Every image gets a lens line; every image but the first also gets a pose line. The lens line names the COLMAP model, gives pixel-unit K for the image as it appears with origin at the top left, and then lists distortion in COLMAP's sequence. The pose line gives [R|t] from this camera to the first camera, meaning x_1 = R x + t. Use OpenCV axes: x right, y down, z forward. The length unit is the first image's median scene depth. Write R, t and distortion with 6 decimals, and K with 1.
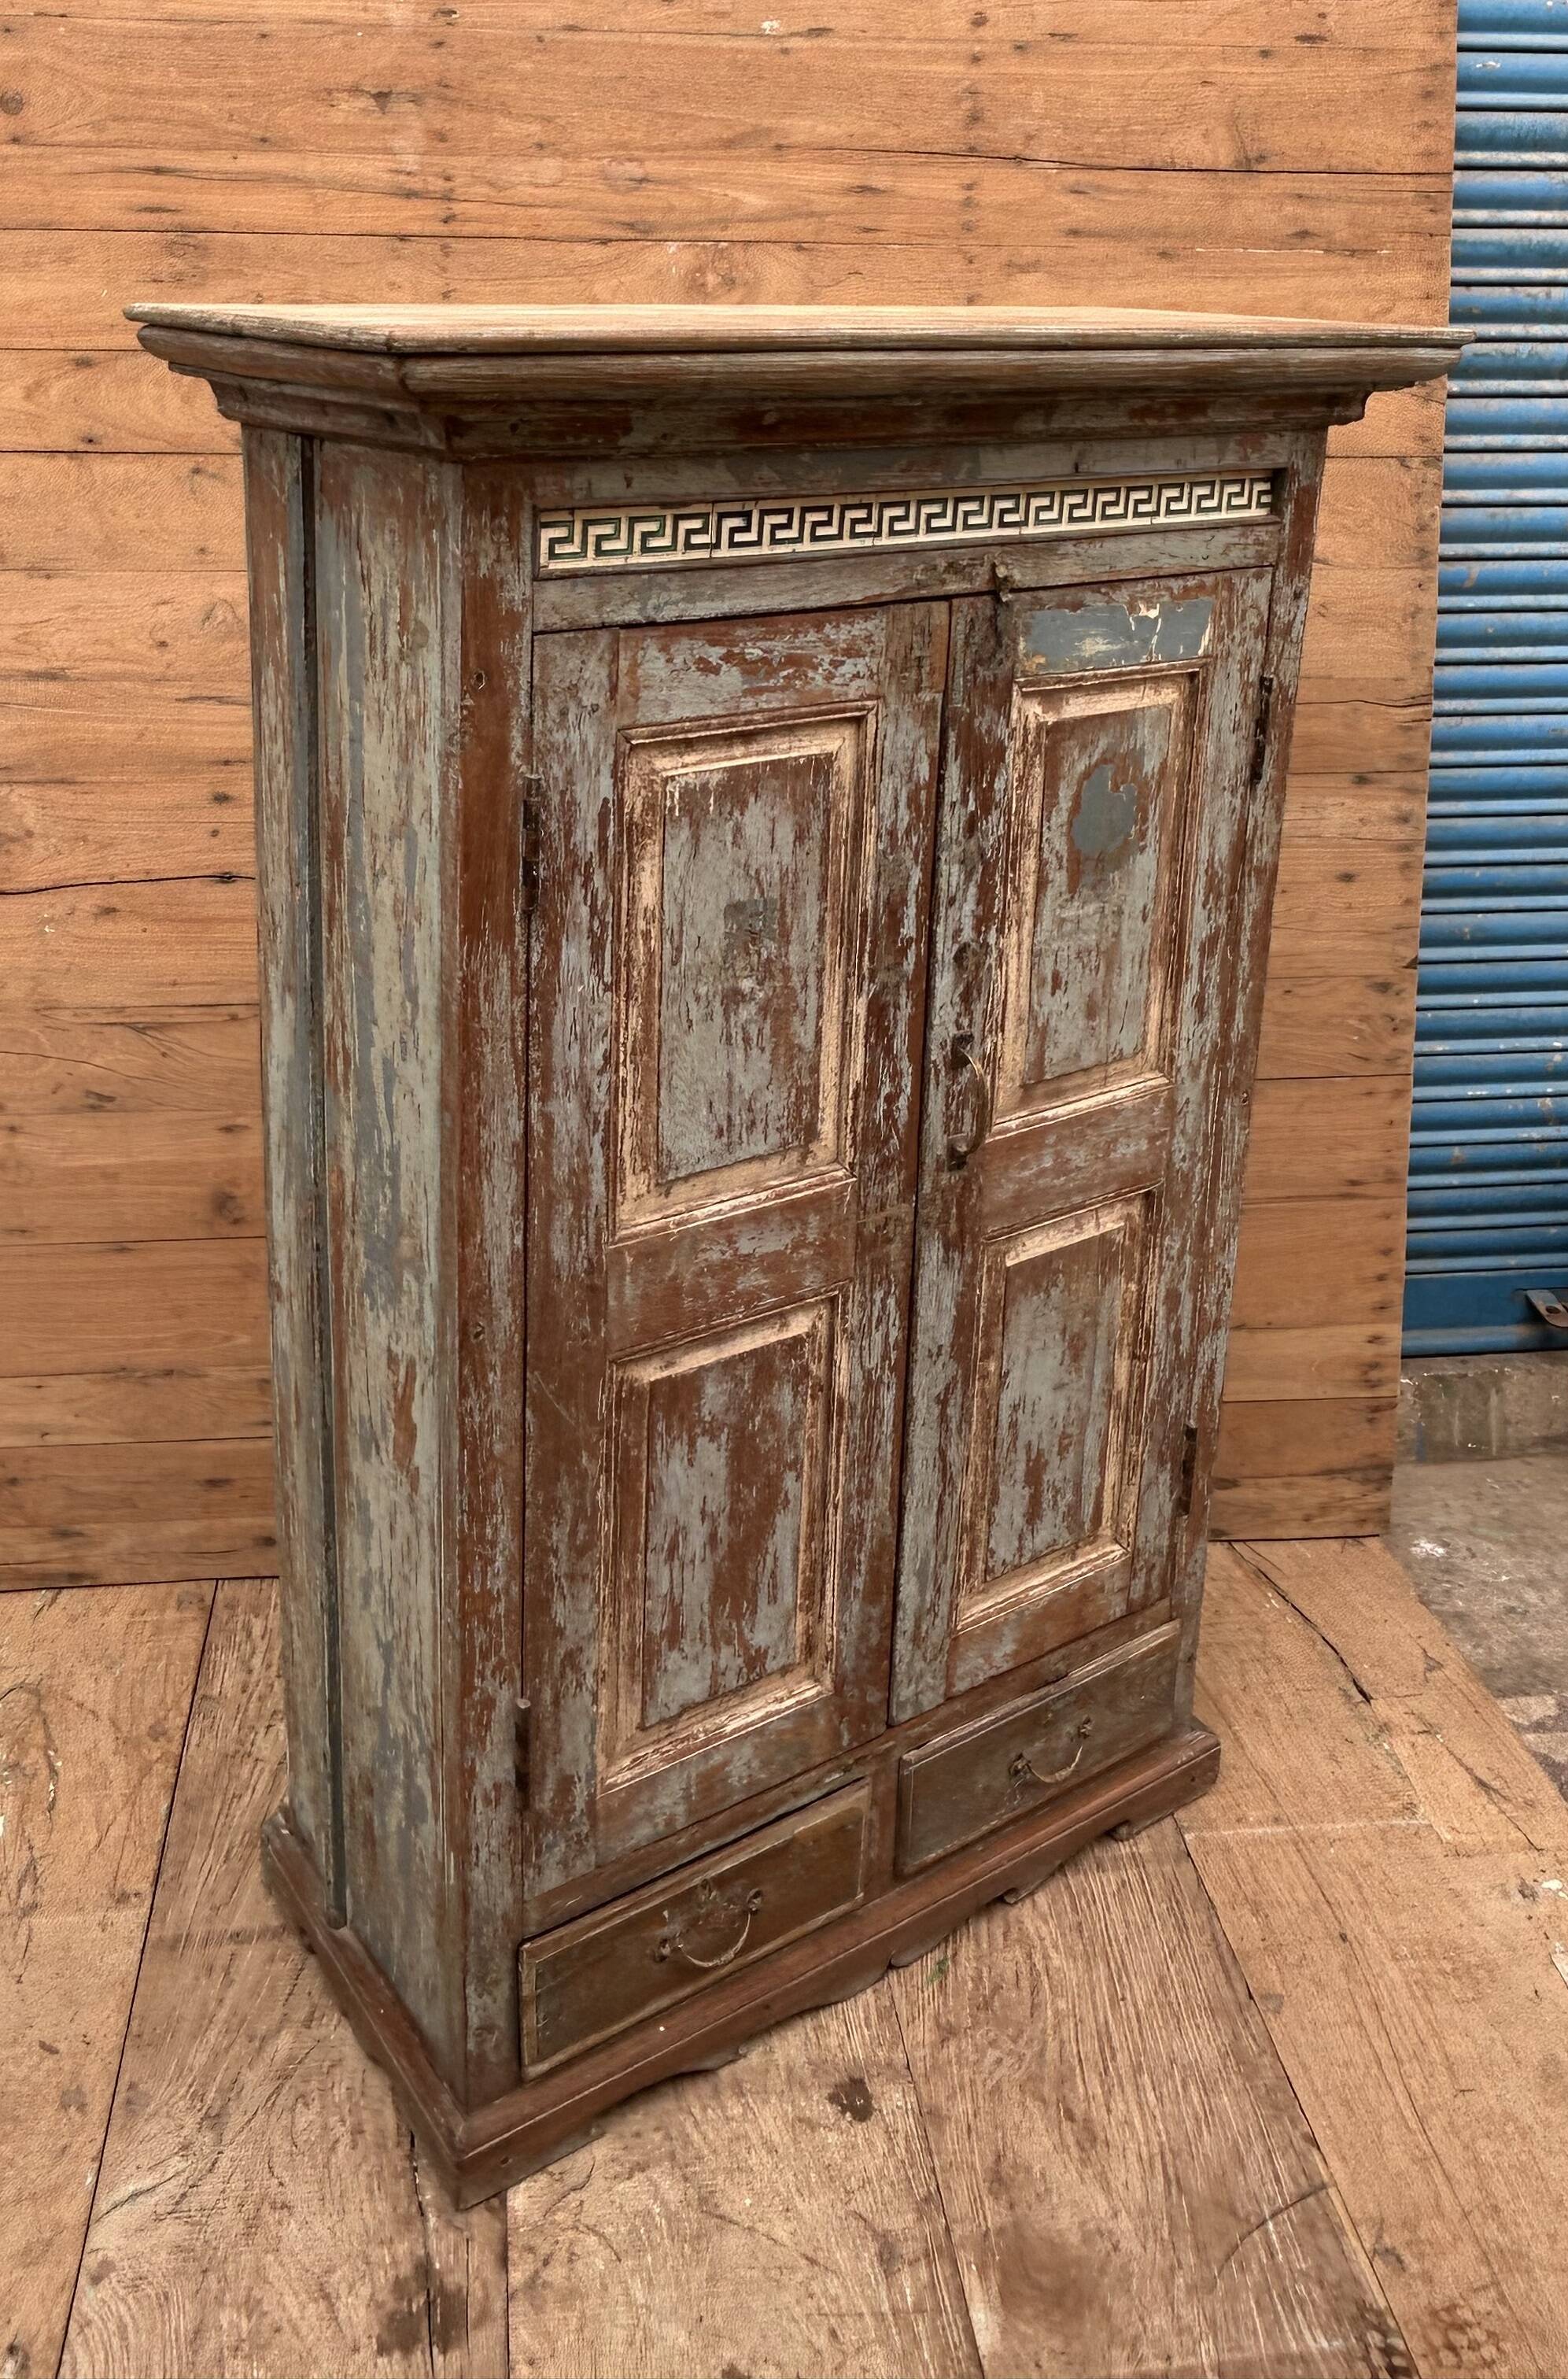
lens RADIAL K [[2040.6, 0, 736.0], [0, 2040.6, 787.3], [0, 0, 1]] dist [0.012379, -0.026853]
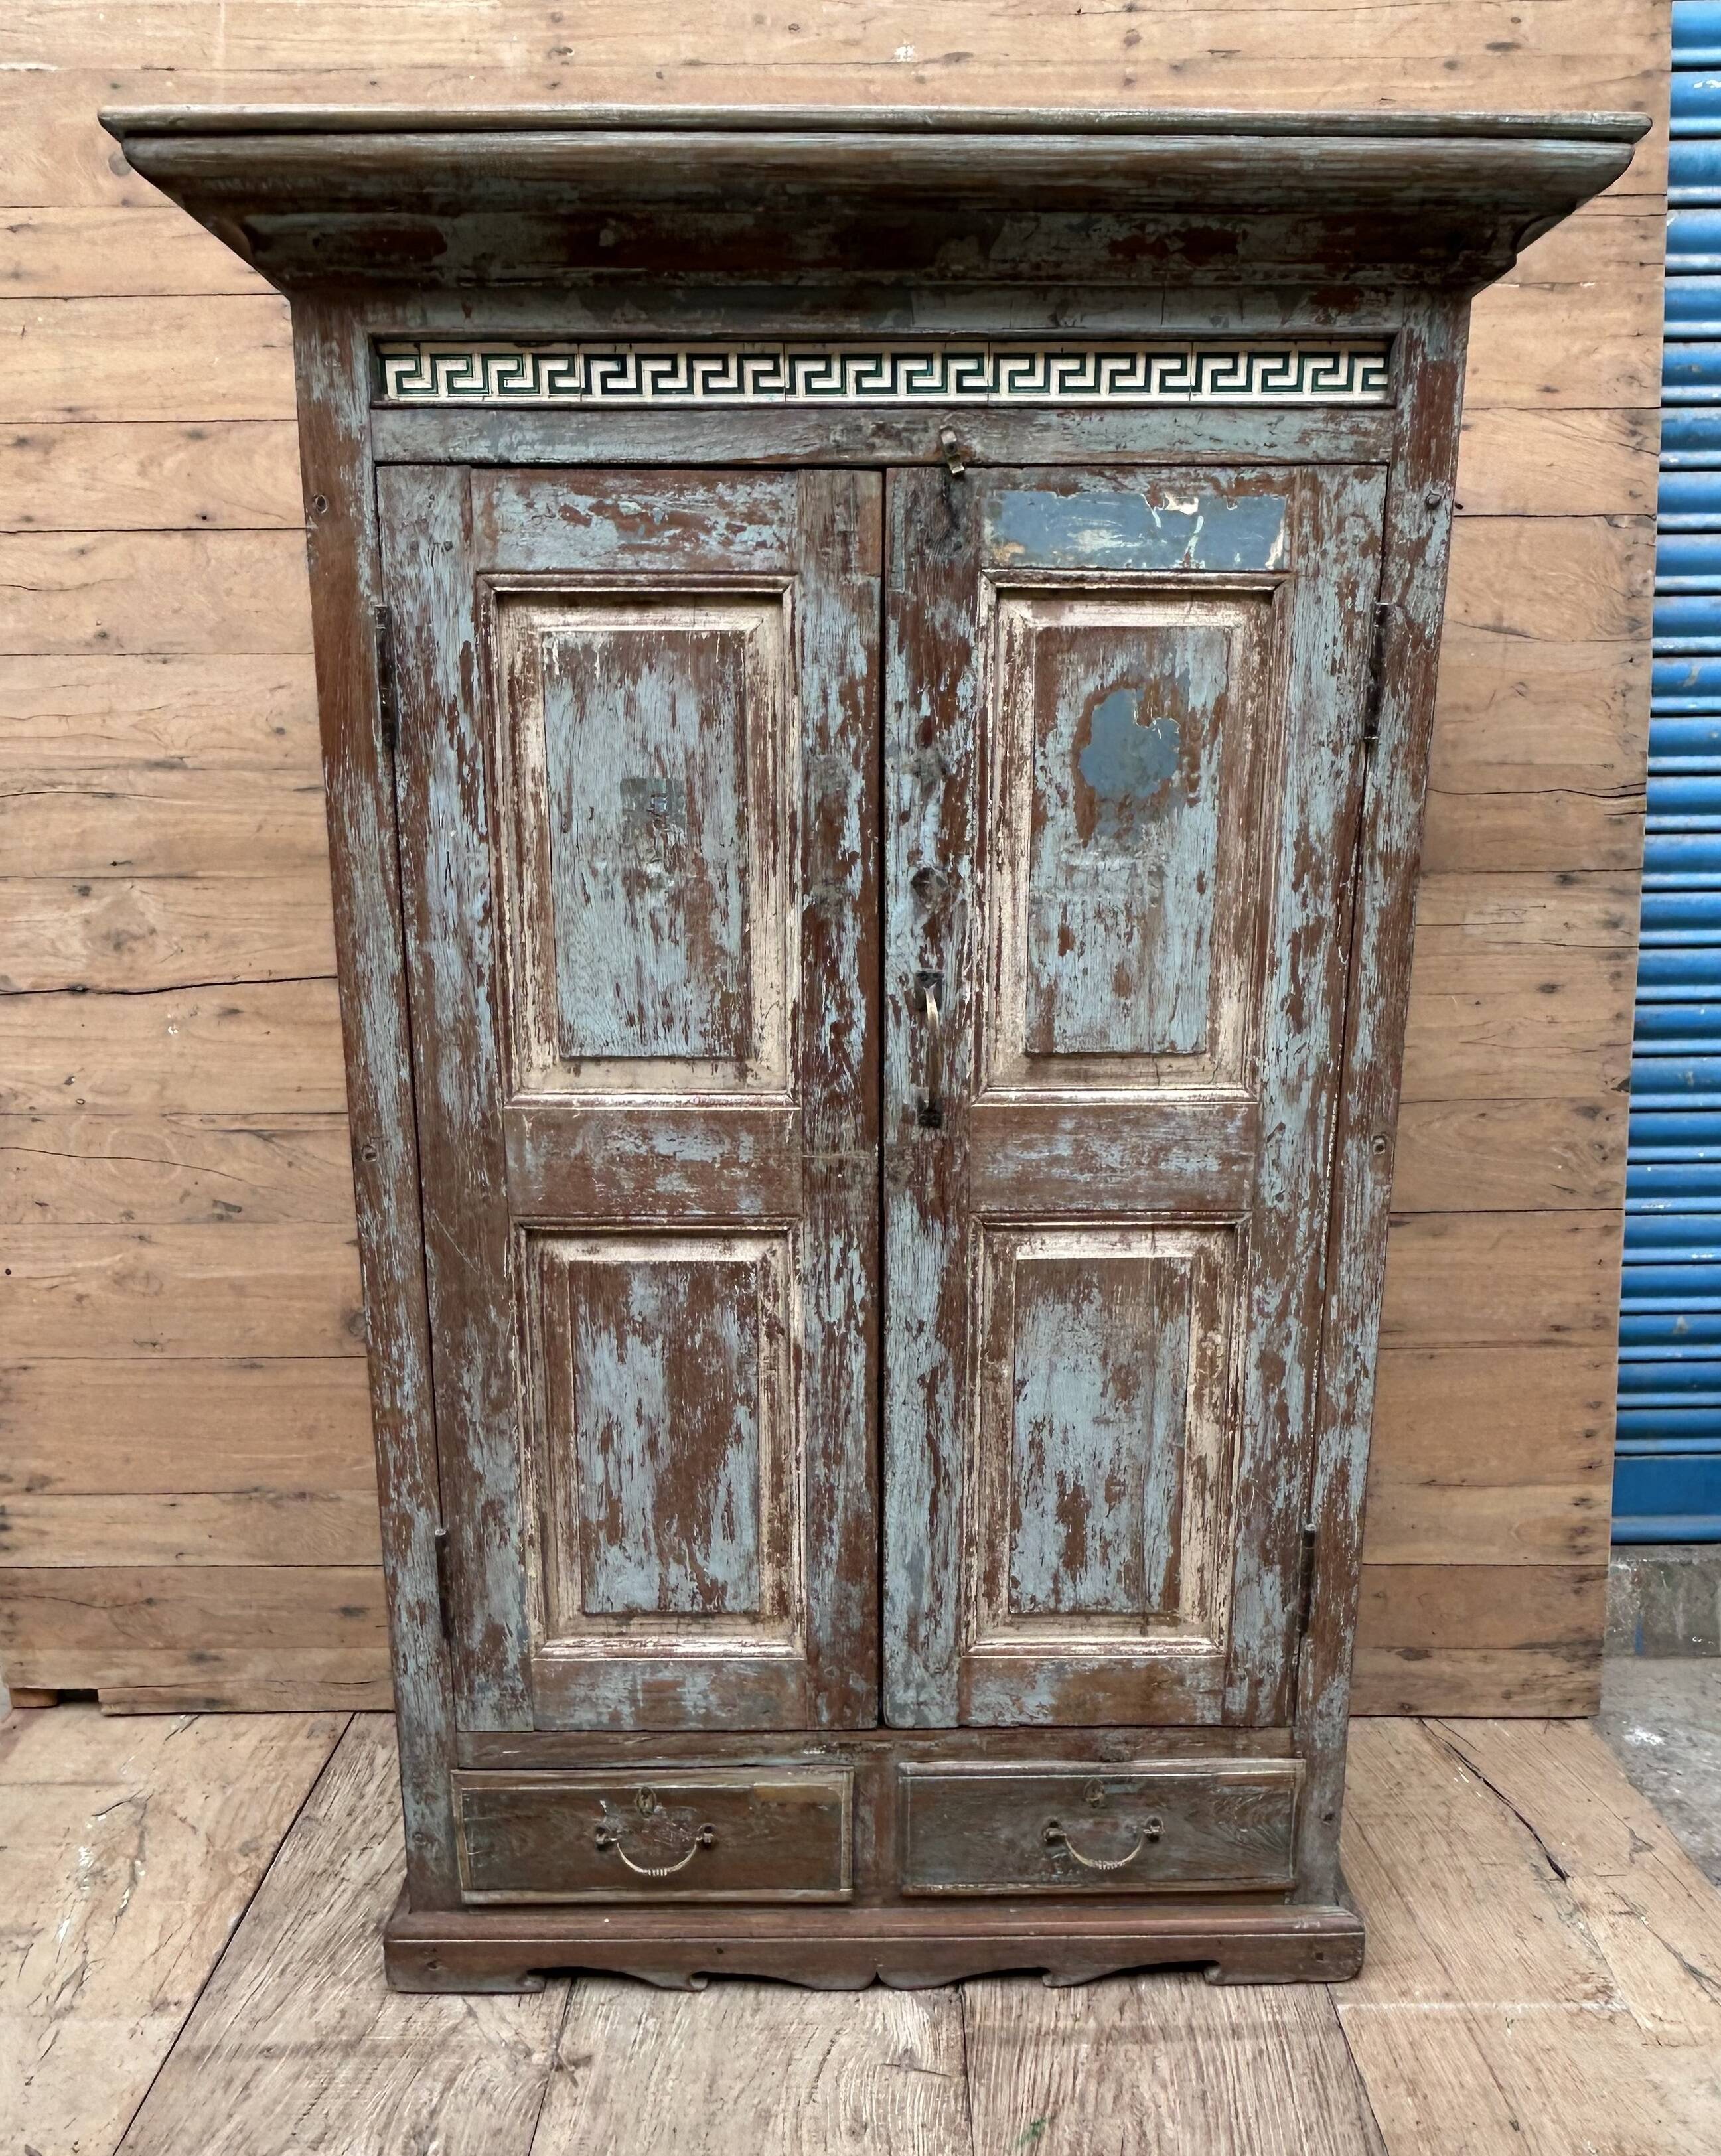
lens RADIAL K [[1724.2, 0, 879.2], [0, 1724.2, 1191.9], [0, 0, 1]] dist [0.021925, -0.051113]
pose [[0.832938, 0.115351, -0.541210, 0.535534], [-0.118696, 0.992511, 0.028862, 0.201532], [0.540486, 0.040200, 0.840392, 0.326211]]
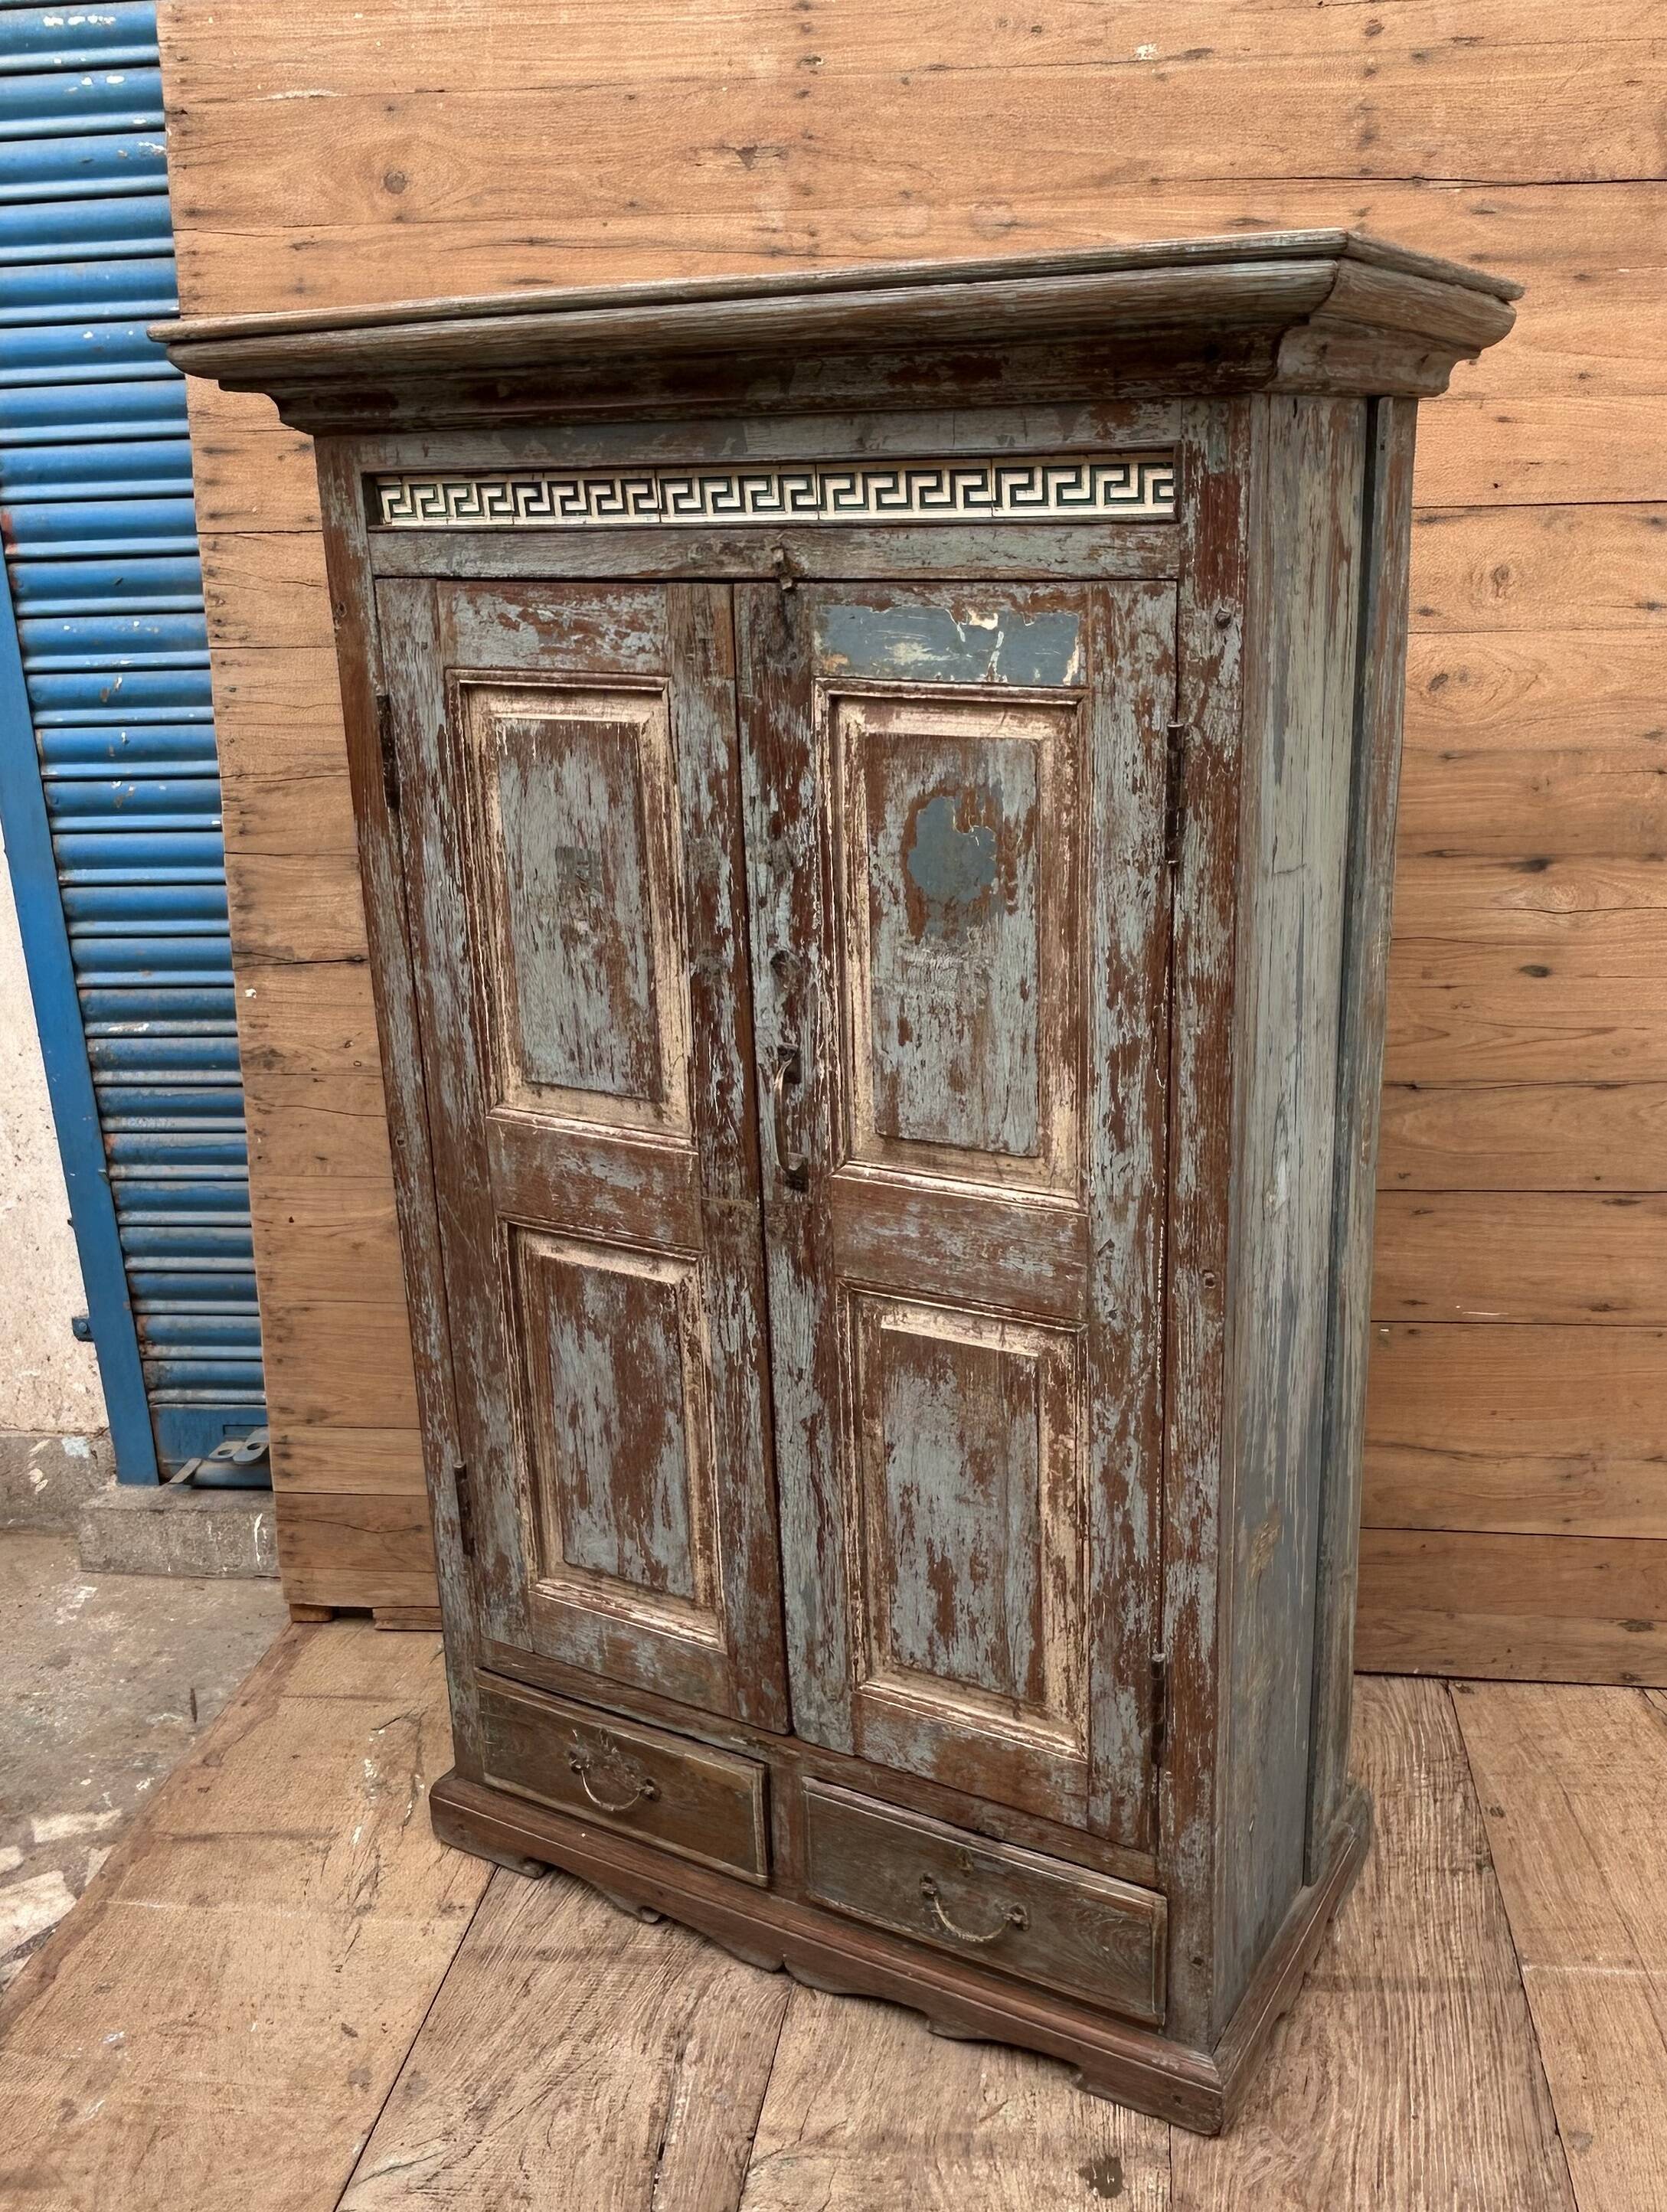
lens RADIAL K [[2028.2, 0, 919.7], [0, 2028.2, 1102.1], [0, 0, 1]] dist [0.020577, 0.000000]
pose [[0.444433, 0.232018, -0.865244, 0.992329], [-0.191056, 0.968204, 0.161490, -0.023120], [0.875201, 0.093539, 0.474630, 0.597627]]
